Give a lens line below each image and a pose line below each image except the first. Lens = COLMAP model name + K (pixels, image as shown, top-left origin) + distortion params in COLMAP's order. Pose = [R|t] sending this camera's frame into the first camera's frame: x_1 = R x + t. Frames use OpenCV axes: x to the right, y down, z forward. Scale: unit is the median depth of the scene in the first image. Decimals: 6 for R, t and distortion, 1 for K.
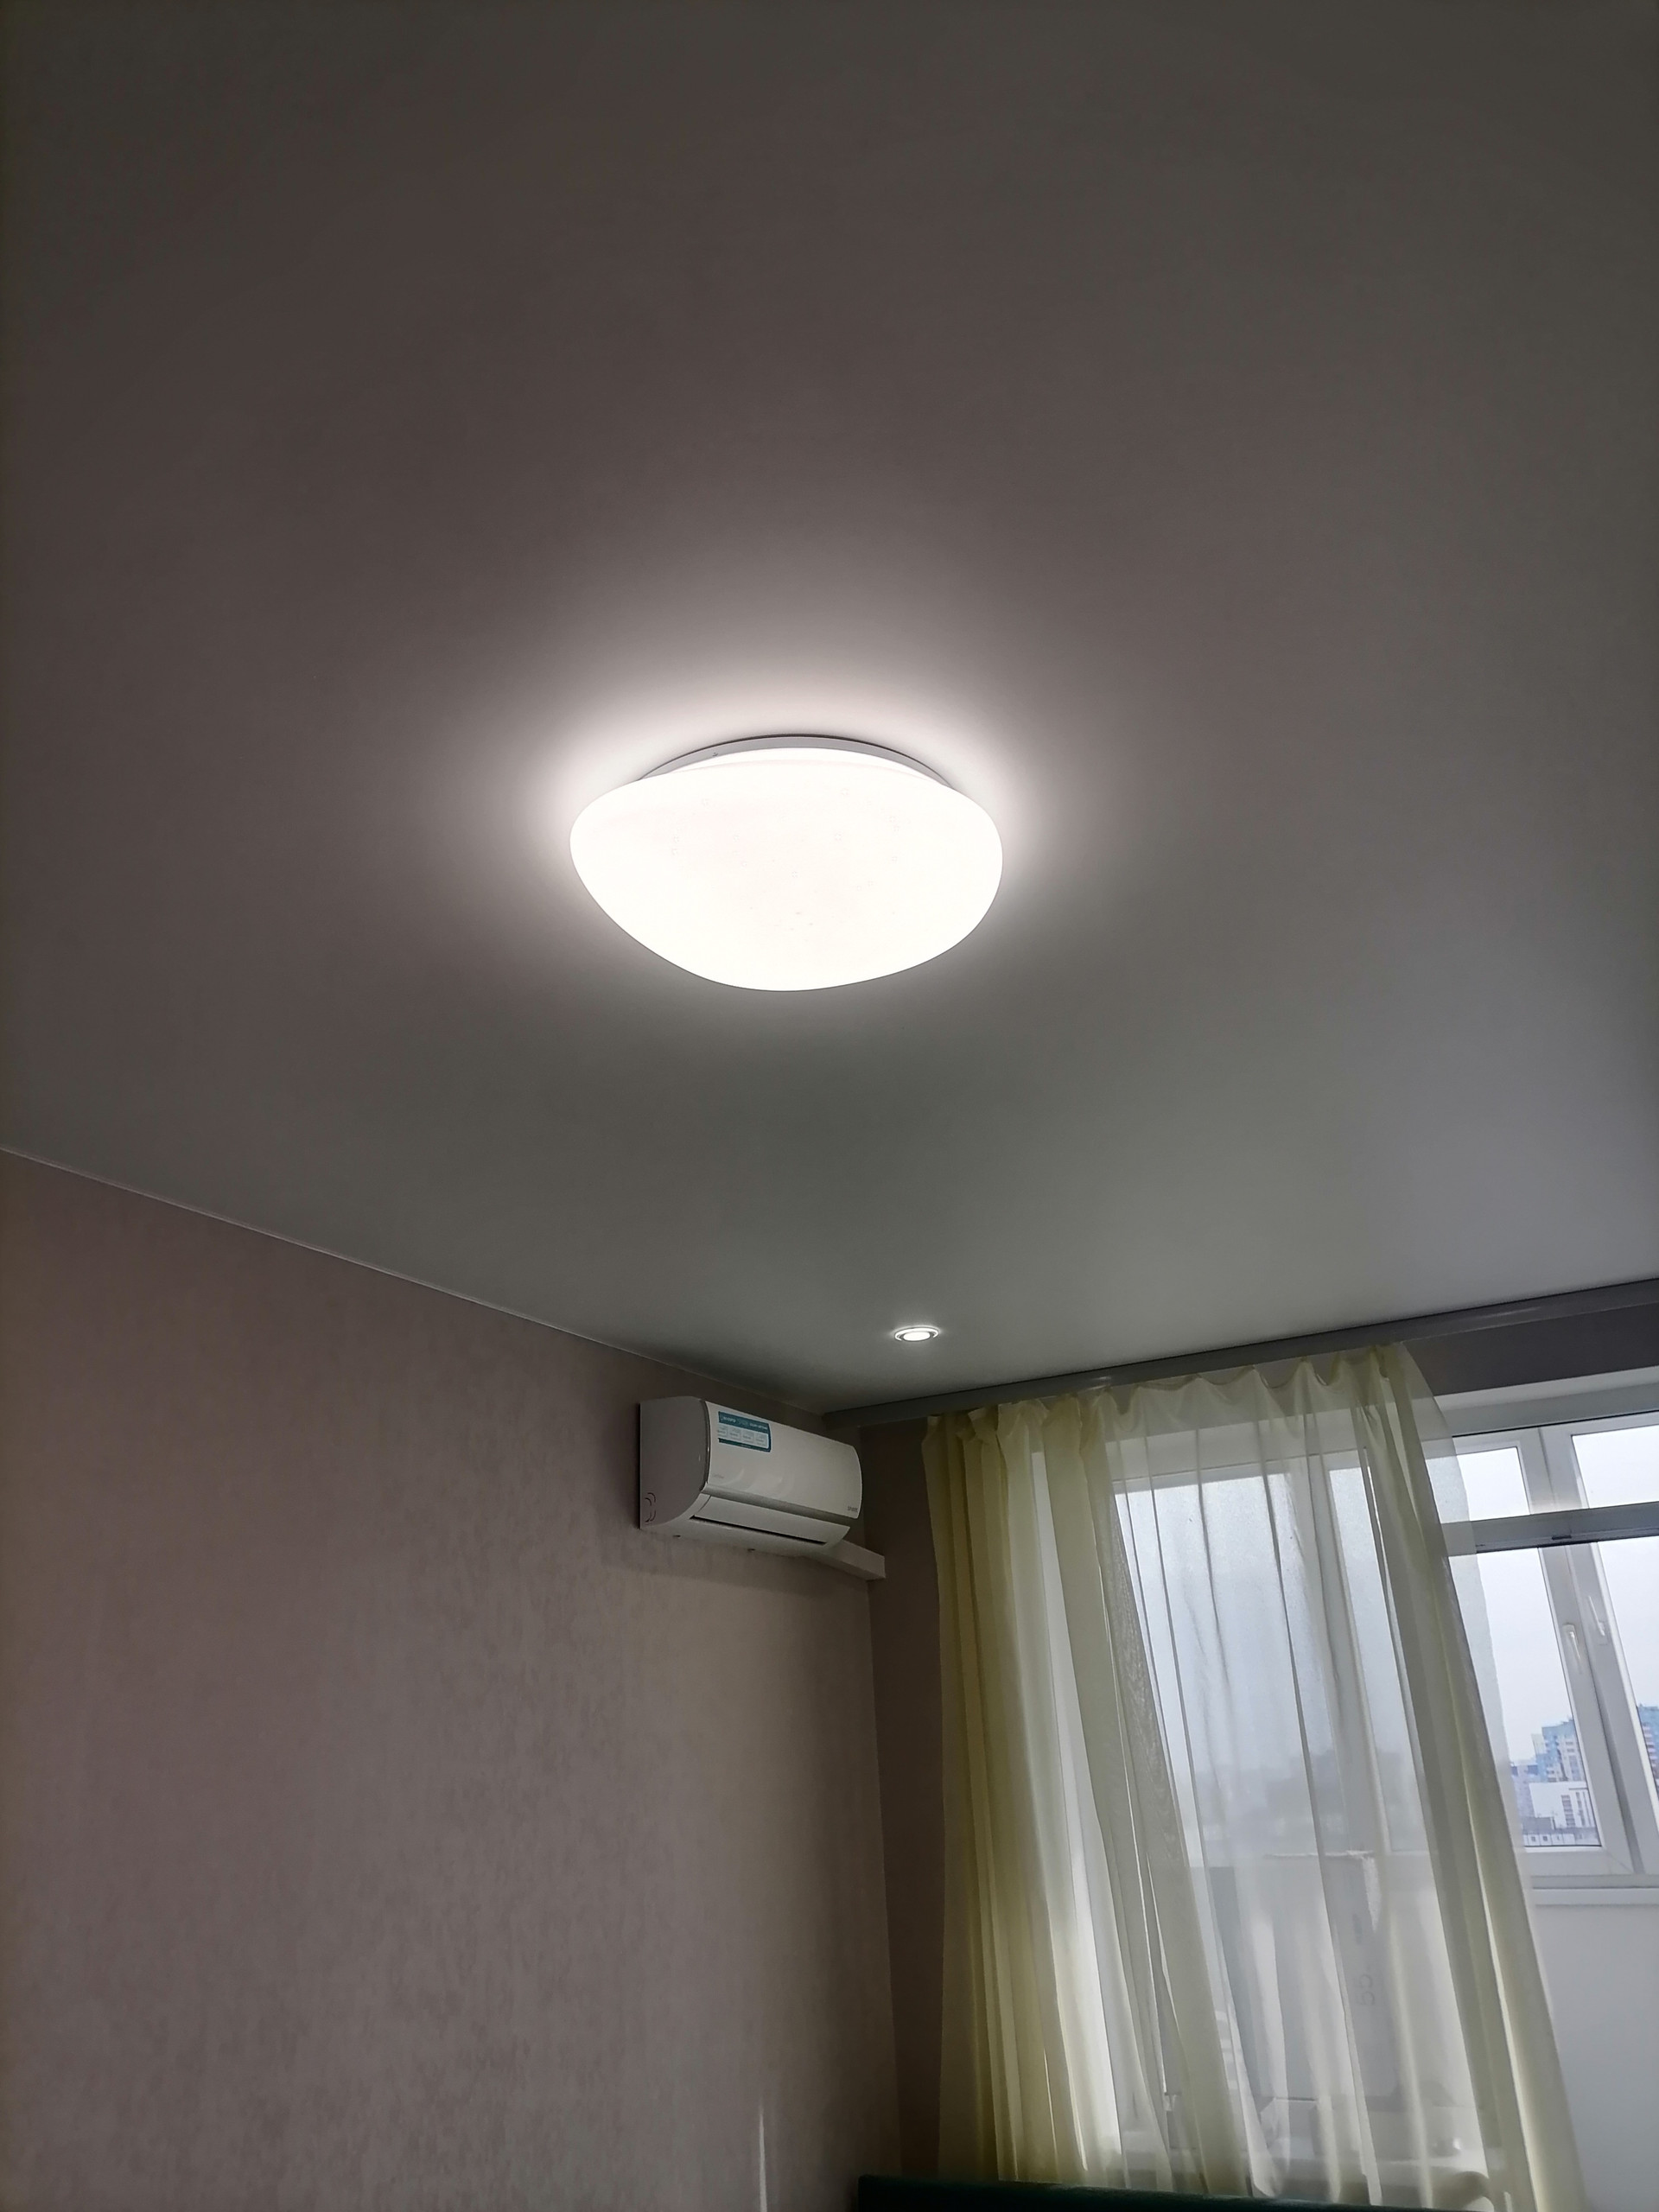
lens RADIAL K [[1654.5, 0, 821.0], [0, 1654.5, 1100.5], [0, 0, 1]] dist [0.036534, -0.008091]
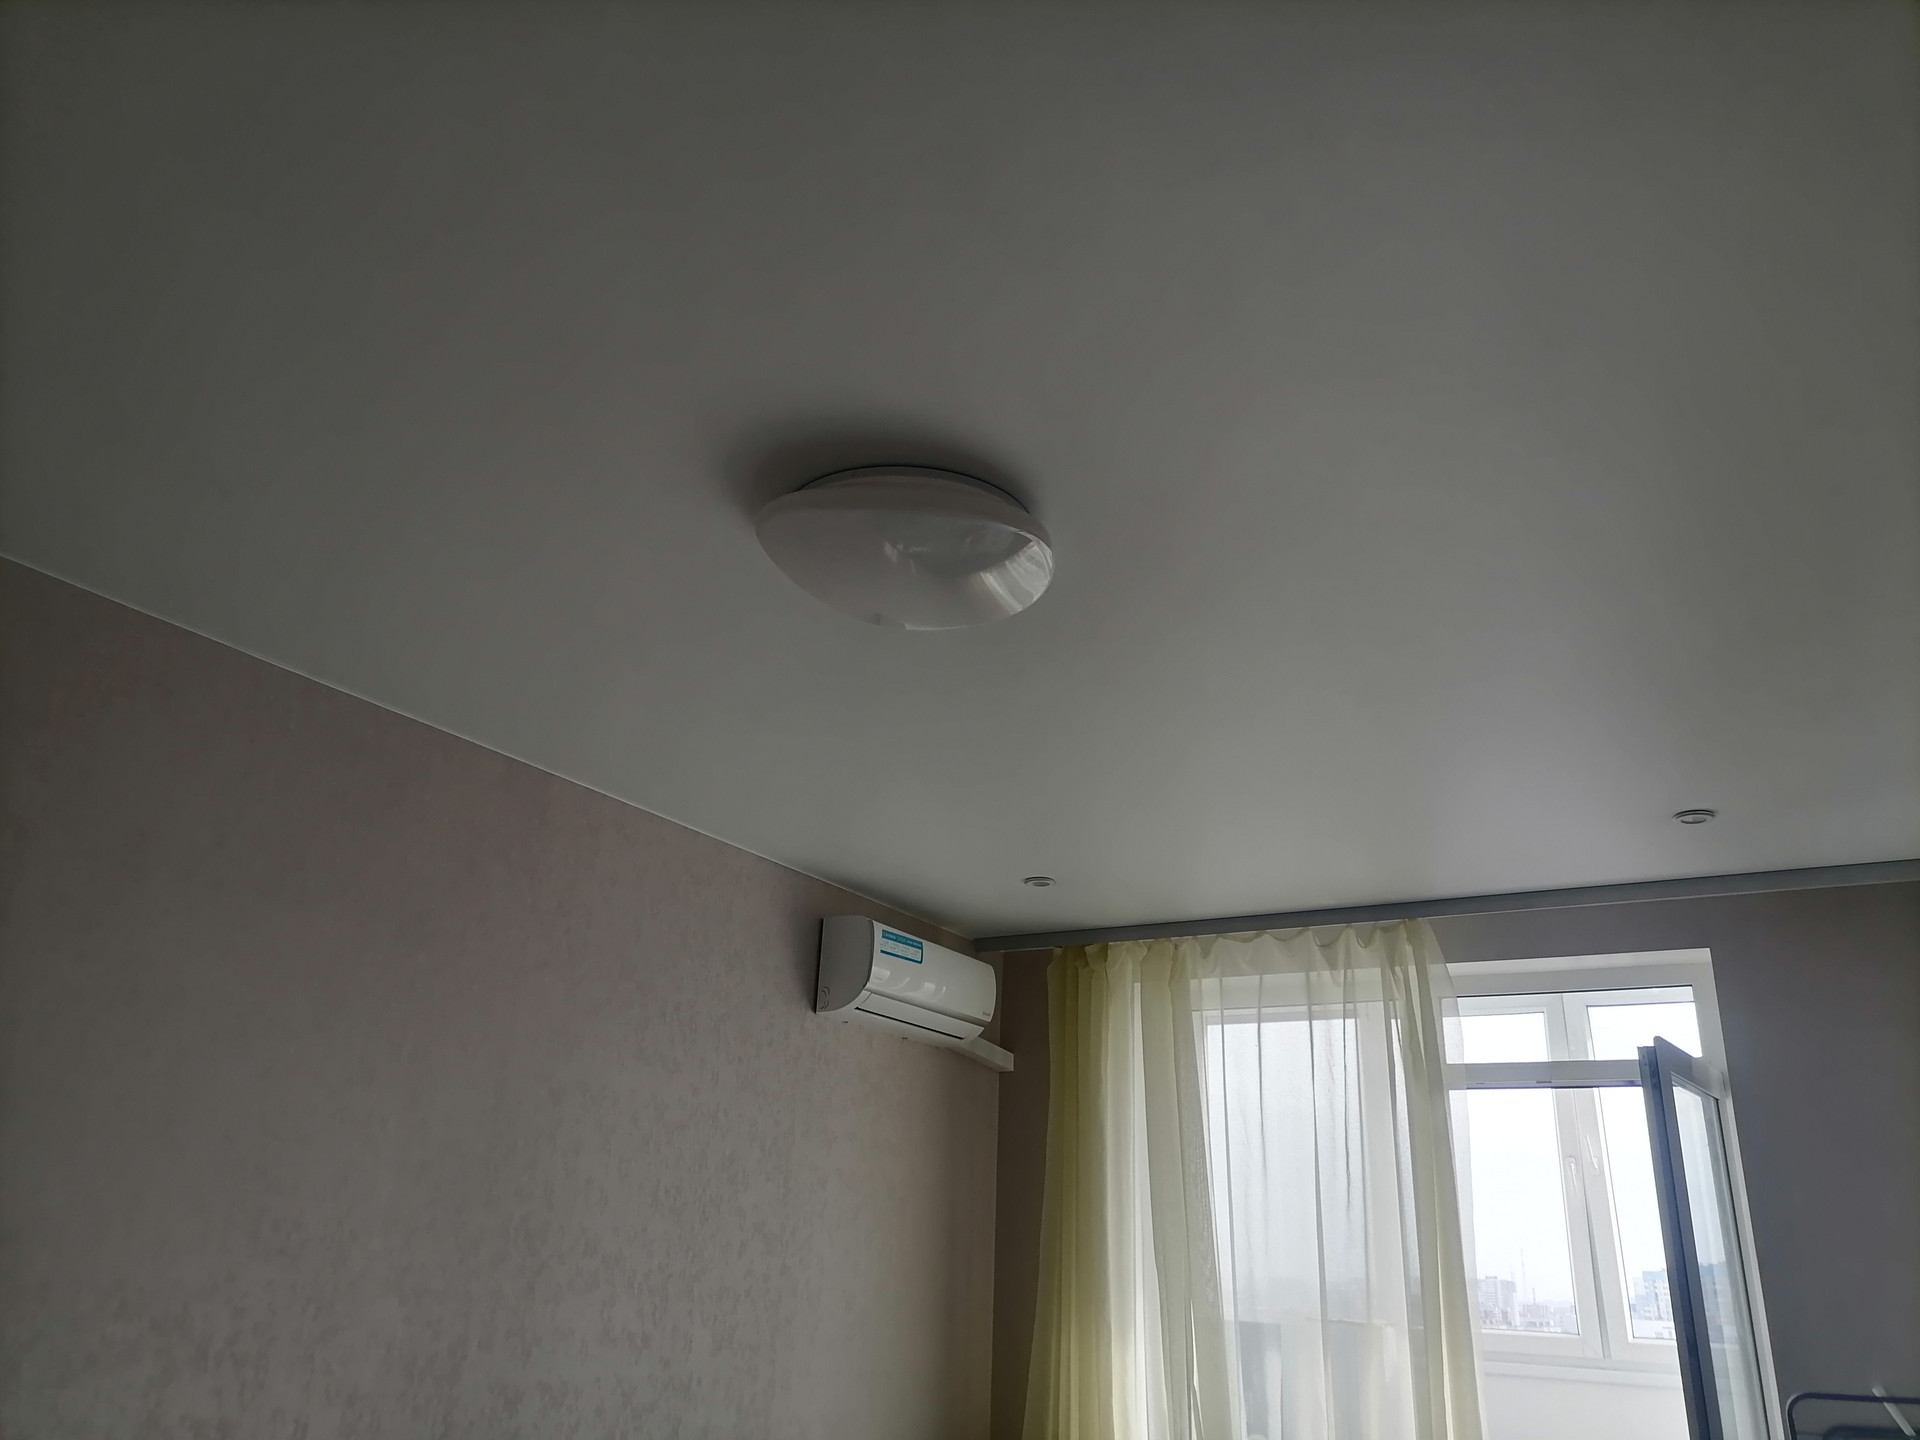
lens RADIAL K [[1436.1, 0, 962.1], [0, 1436.1, 723.8], [0, 0, 1]] dist [0.036534, -0.008091]
pose [[0.995789, 0.072753, -0.055774, 0.050949], [-0.070747, 0.996802, 0.037150, -0.019415], [0.058298, -0.033048, 0.997752, -0.115113]]
